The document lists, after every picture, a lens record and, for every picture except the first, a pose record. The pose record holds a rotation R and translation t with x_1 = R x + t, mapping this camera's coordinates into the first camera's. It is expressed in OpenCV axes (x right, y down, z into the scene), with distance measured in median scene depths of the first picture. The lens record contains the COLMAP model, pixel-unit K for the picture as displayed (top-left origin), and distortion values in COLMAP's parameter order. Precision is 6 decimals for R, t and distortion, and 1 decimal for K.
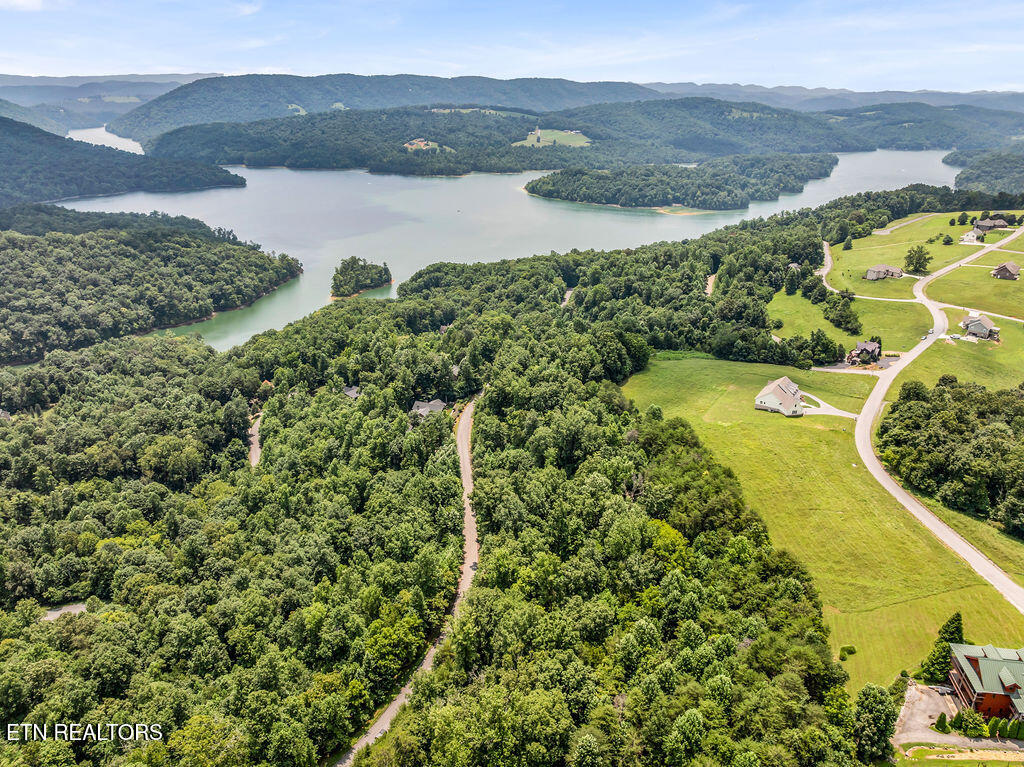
lens RADIAL K [[729.2, 0, 518.5], [0, 729.2, 376.2], [0, 0, 1]] dist [-0.044521, 0.012386]
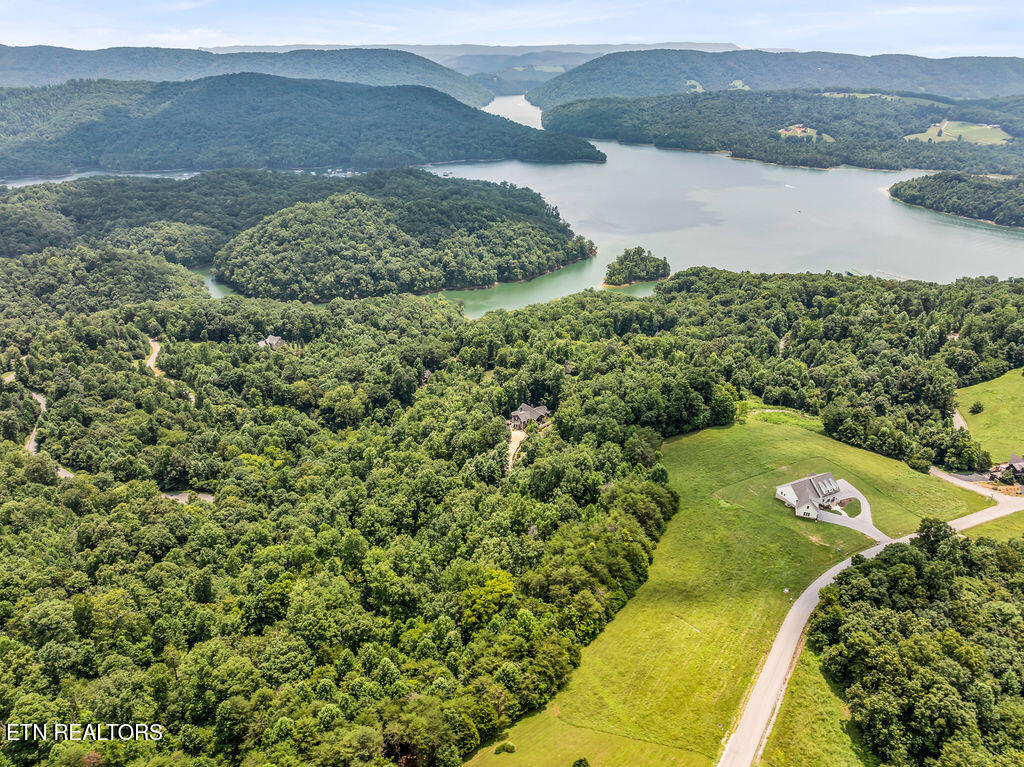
lens RADIAL K [[729.2, 0, 519.9], [0, 729.2, 377.9], [0, 0, 1]] dist [-0.044521, 0.012386]
pose [[0.860445, 0.208164, -0.465084, 0.192241], [-0.190806, 0.977965, 0.084716, -0.051278], [0.472470, 0.015847, 0.881204, 0.021327]]
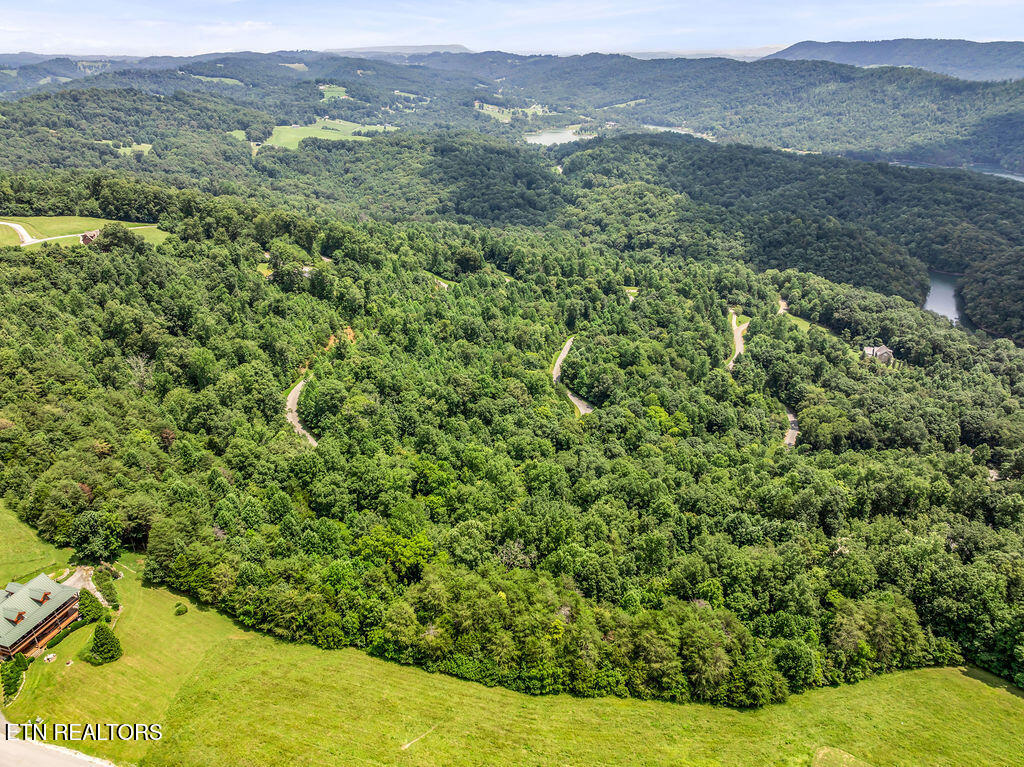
lens RADIAL K [[729.2, 0, 516.4], [0, 729.2, 380.9], [0, 0, 1]] dist [-0.044521, 0.012386]
pose [[-0.155019, 0.404360, -0.901367, 0.275429], [-0.372464, 0.821143, 0.432428, -0.124151], [0.915008, 0.402761, 0.023317, 0.295288]]
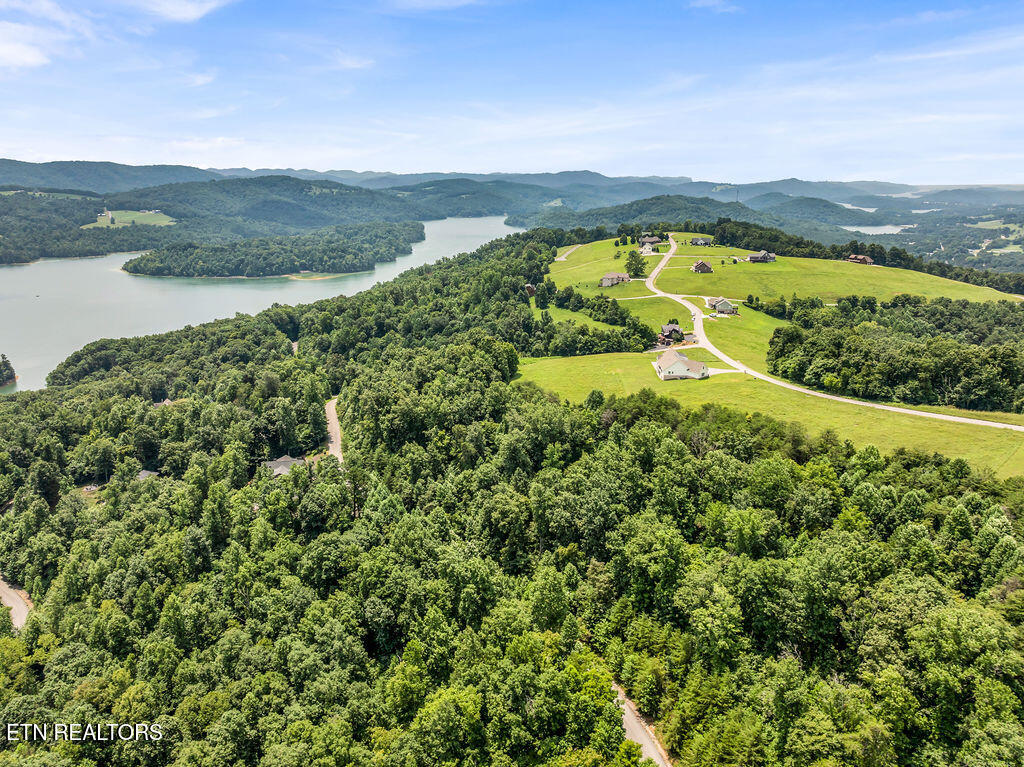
lens RADIAL K [[729.2, 0, 516.7], [0, 729.2, 375.7], [0, 0, 1]] dist [-0.044521, 0.012386]
pose [[0.838264, -0.146244, 0.525286, -0.167534], [0.203170, 0.977761, -0.052007, 0.021637], [-0.505999, 0.150318, 0.849335, 0.103039]]
